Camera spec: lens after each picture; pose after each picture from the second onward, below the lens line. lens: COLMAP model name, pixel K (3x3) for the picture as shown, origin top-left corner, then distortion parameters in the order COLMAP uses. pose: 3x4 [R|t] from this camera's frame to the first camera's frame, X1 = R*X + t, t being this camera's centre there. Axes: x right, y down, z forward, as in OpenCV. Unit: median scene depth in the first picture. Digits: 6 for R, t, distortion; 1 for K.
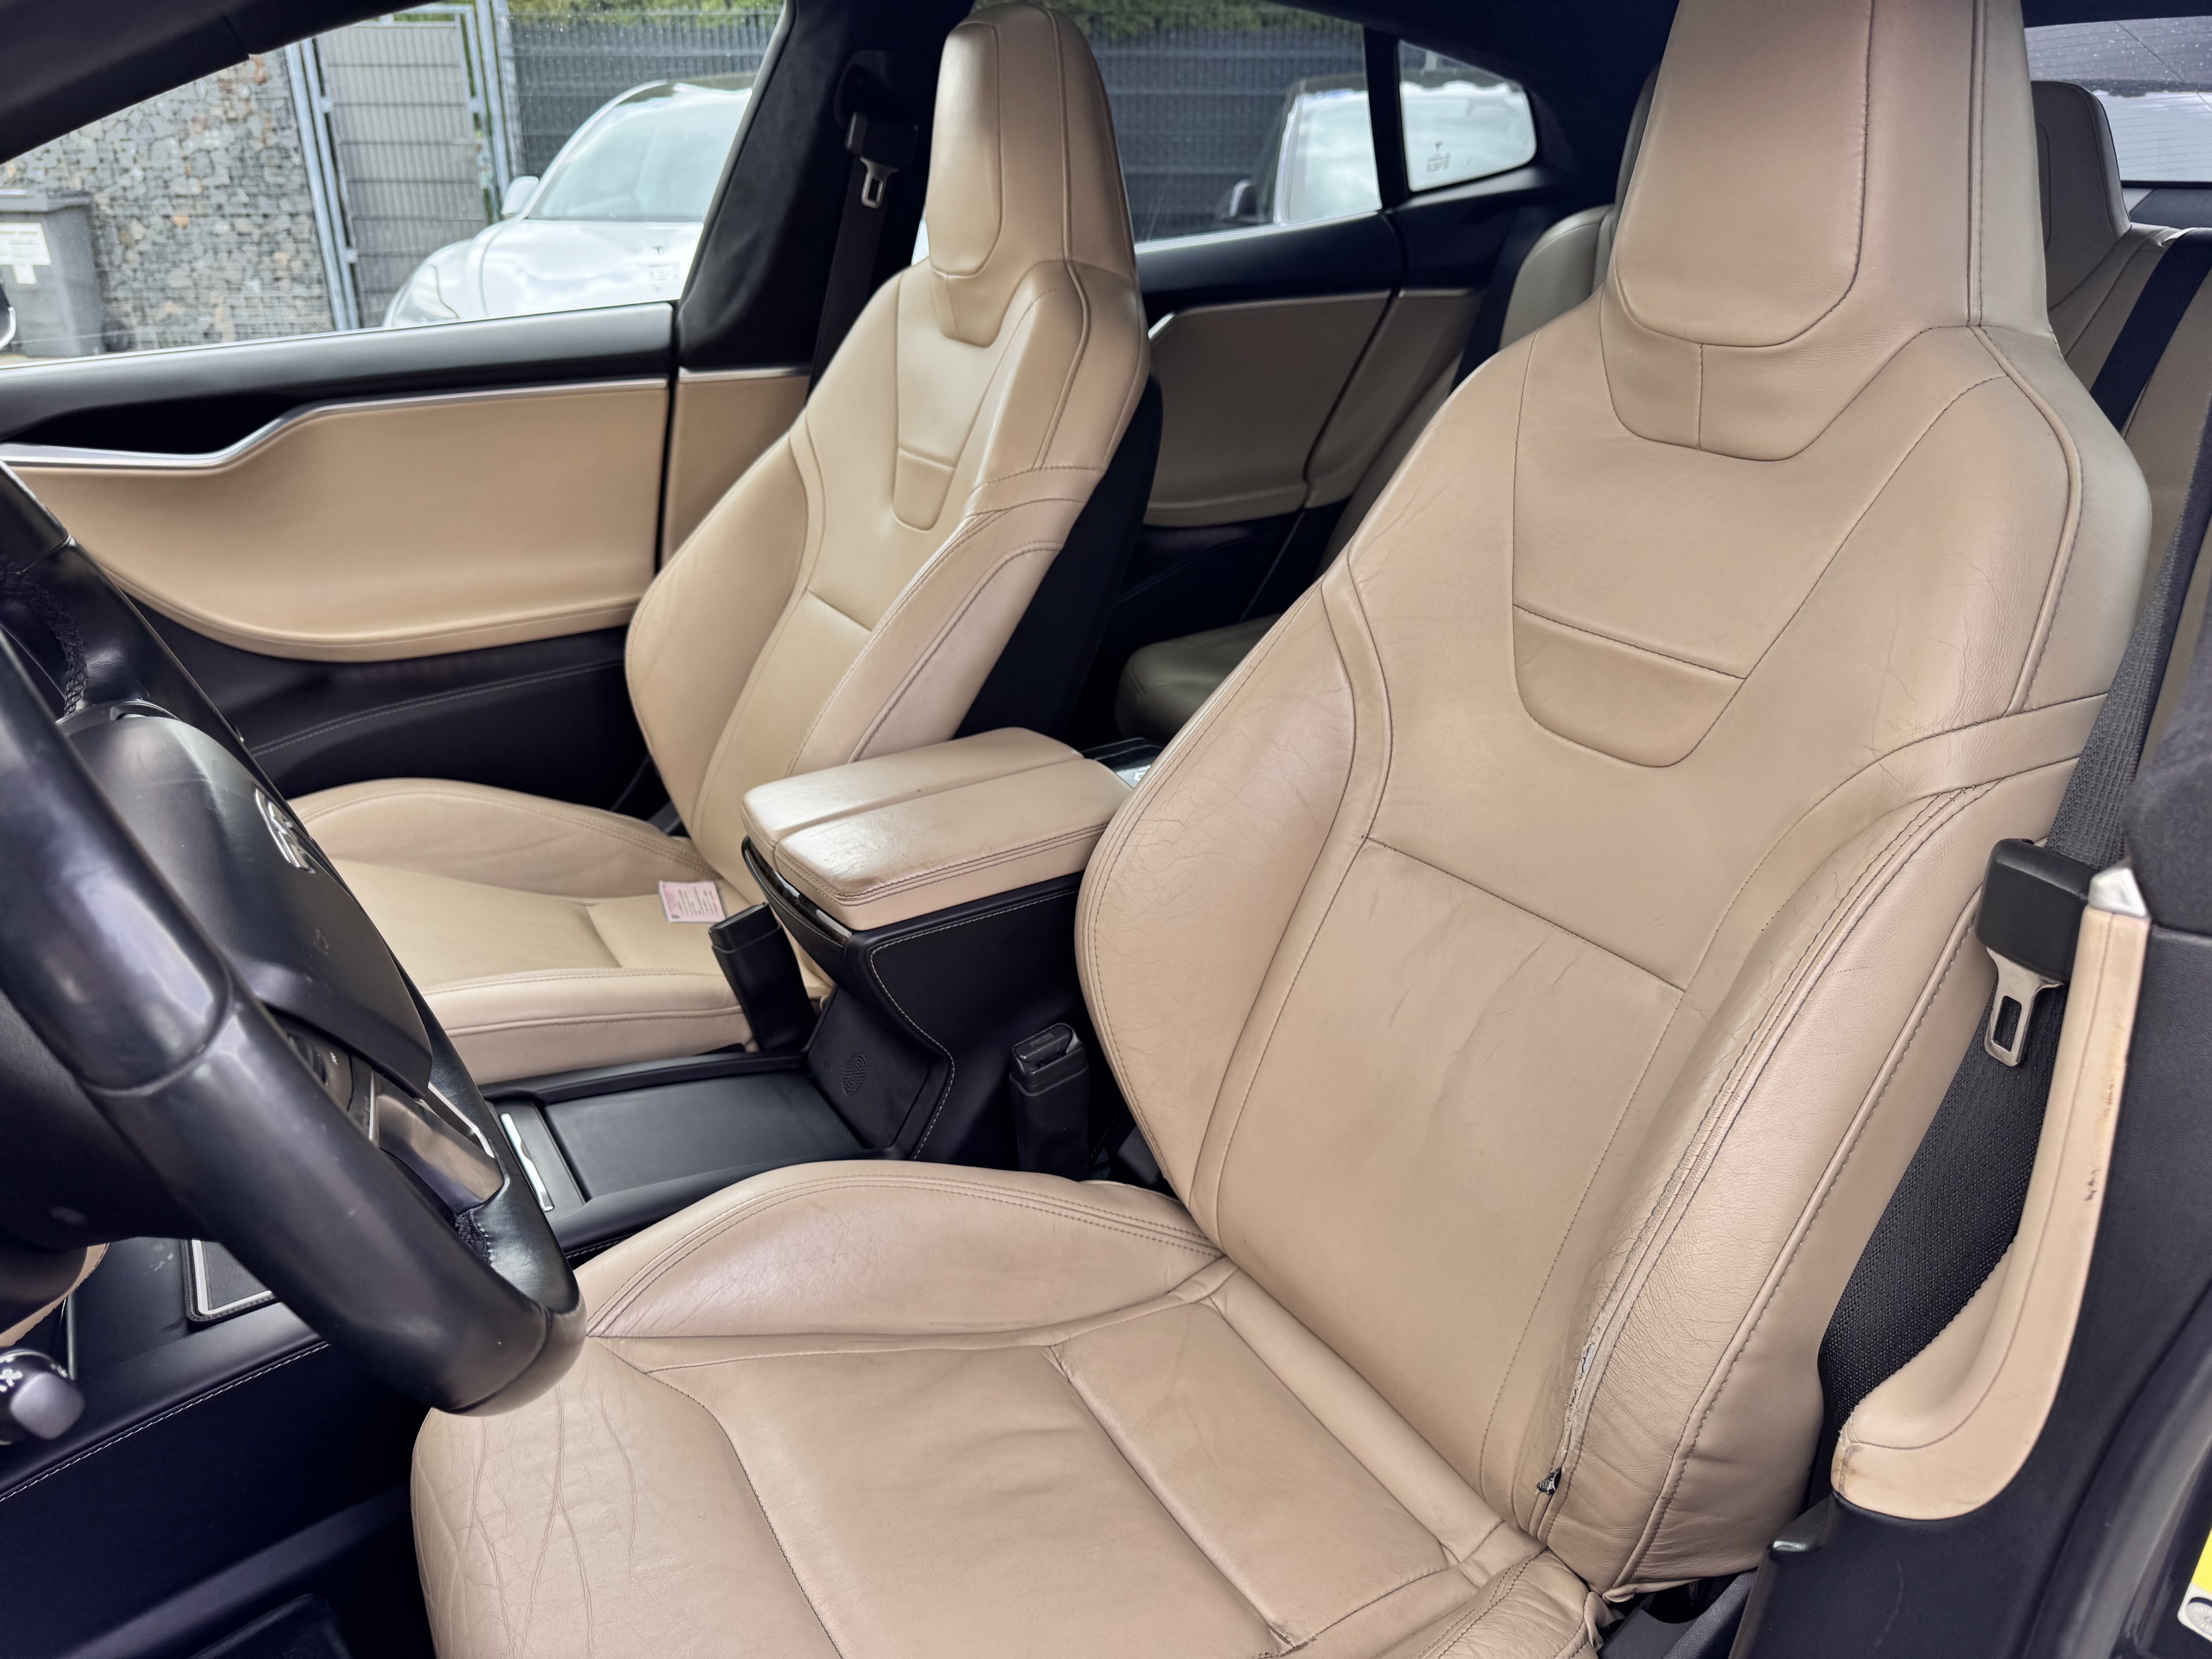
lens RADIAL K [[1592.0, 0, 1085.4], [0, 1592.0, 819.1], [0, 0, 1]] dist [0.038436, -0.043356]
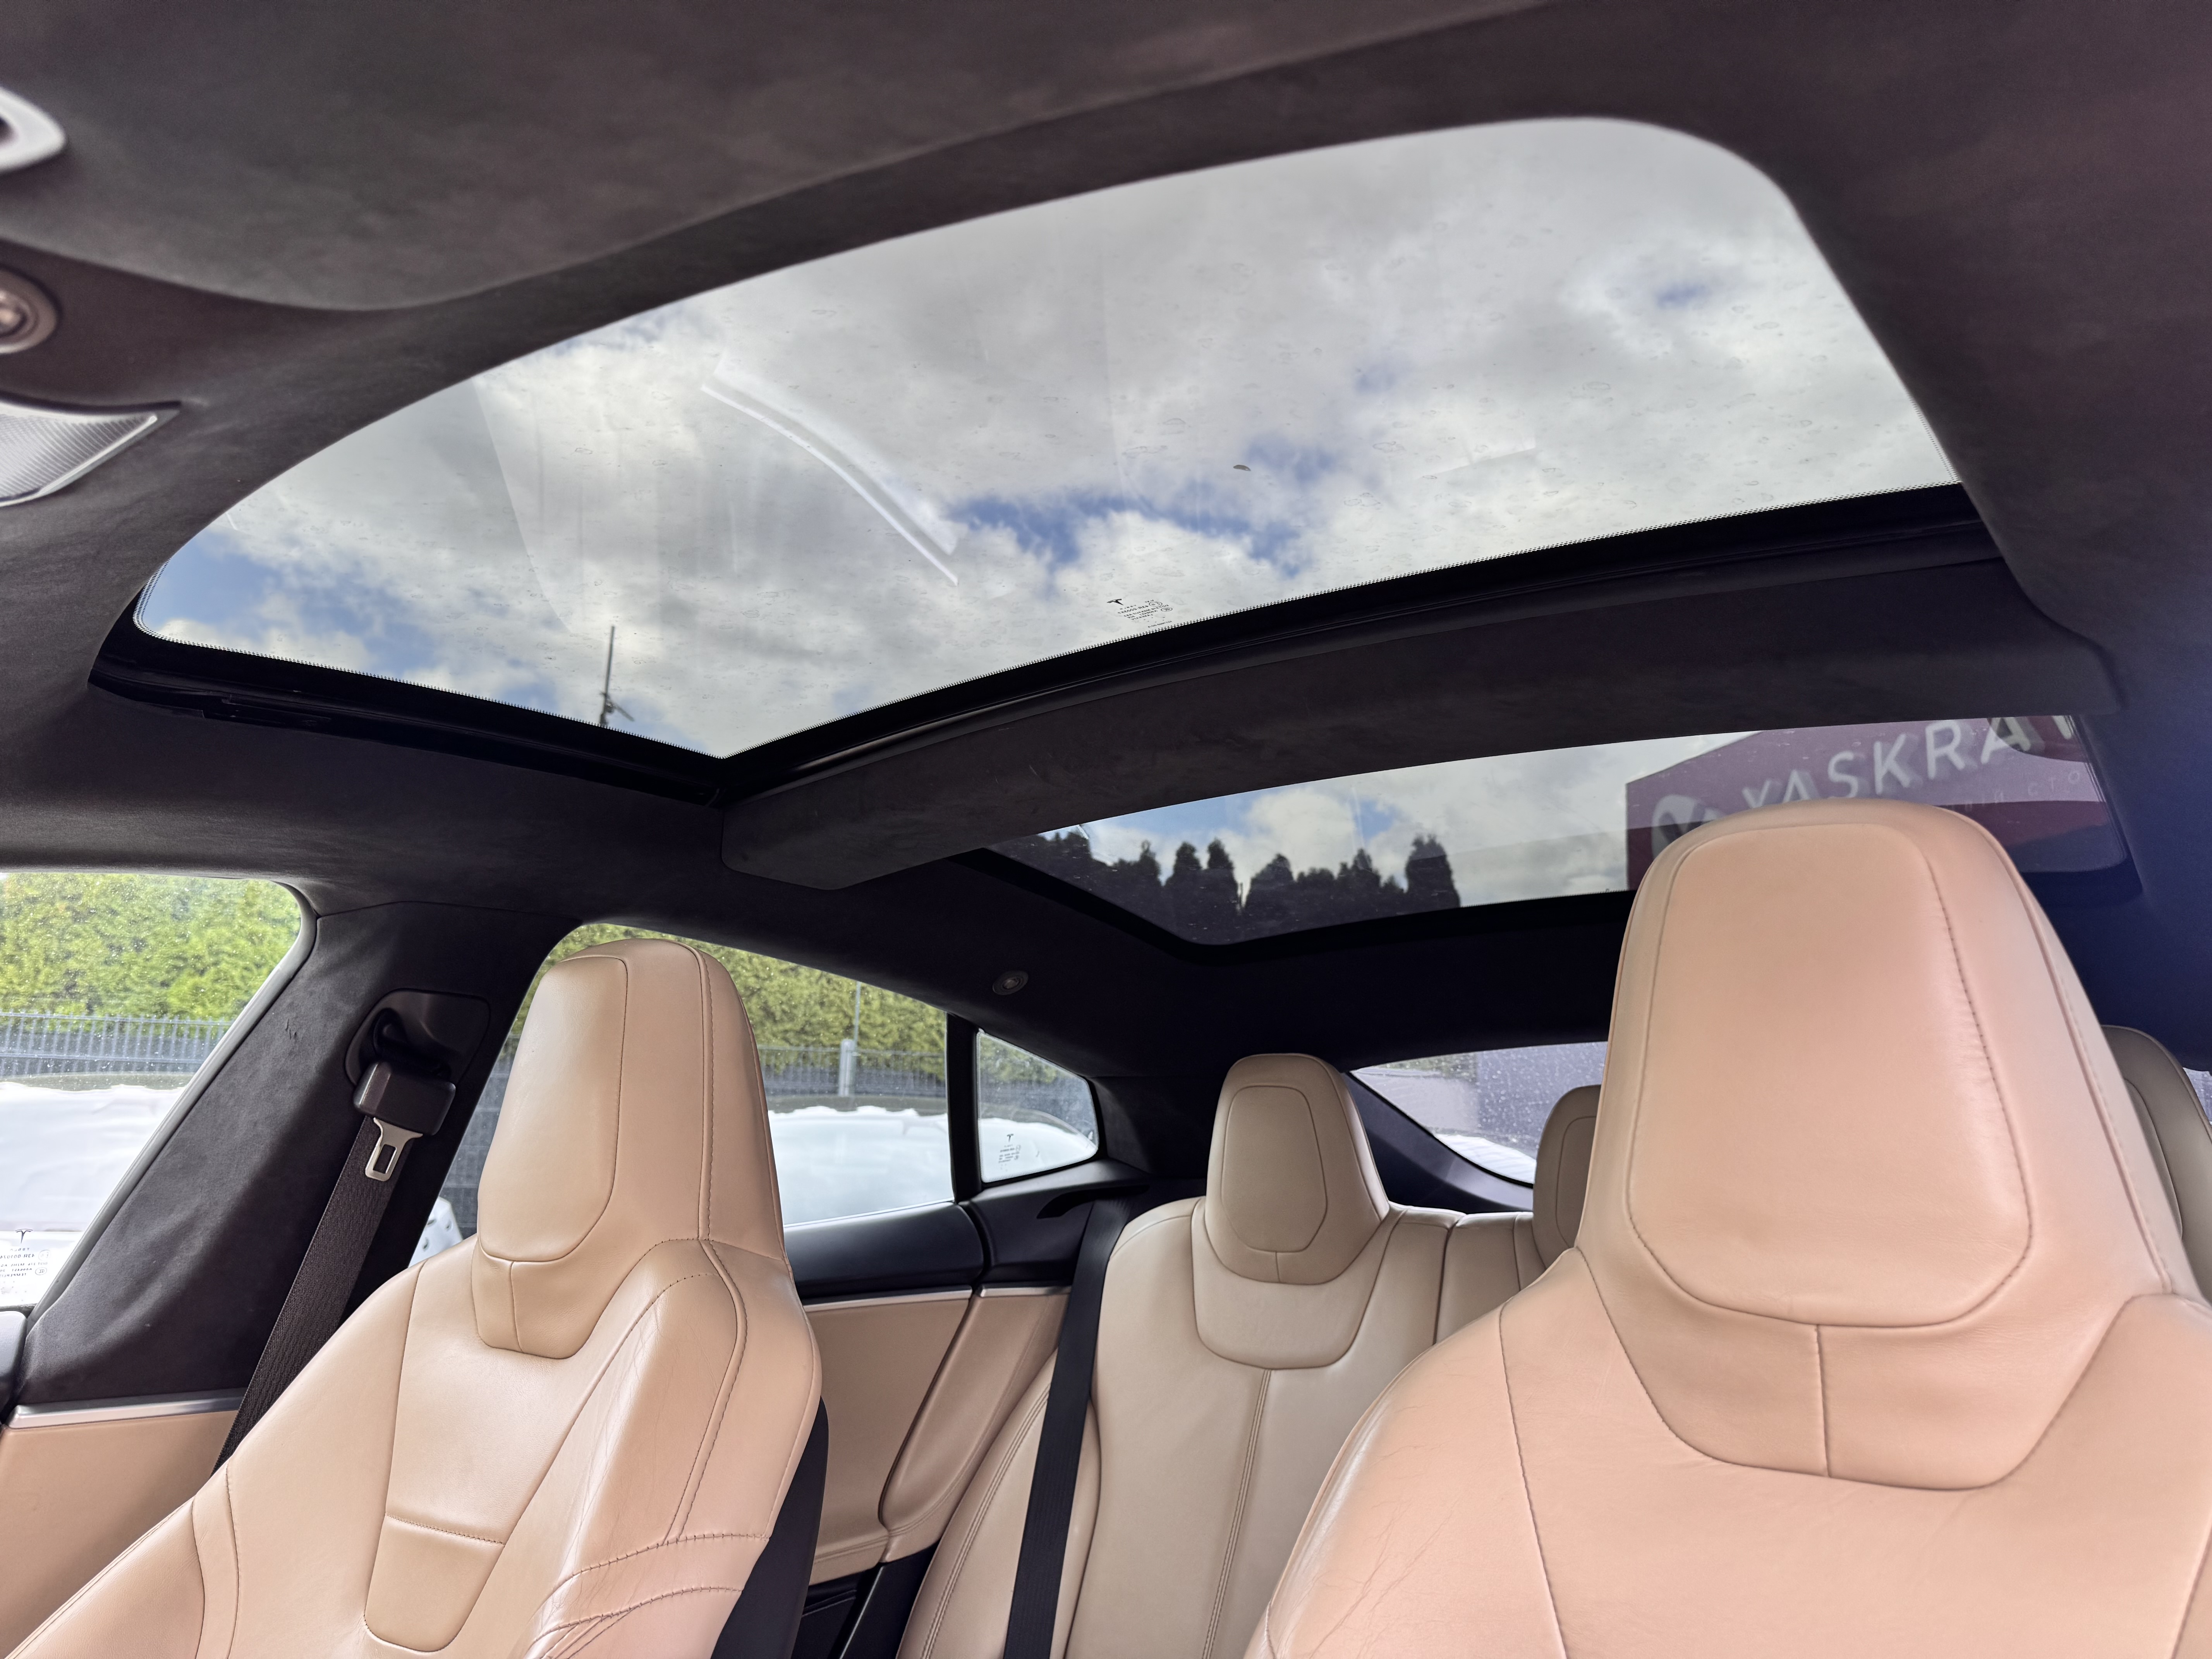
lens RADIAL K [[1592.0, 0, 1089.1], [0, 1592.0, 844.7], [0, 0, 1]] dist [0.038436, -0.043356]
pose [[0.932191, 0.092106, 0.350053, -0.078454], [0.121865, 0.830766, -0.543117, -0.048858], [-0.340836, 0.548948, 0.763208, 0.174194]]
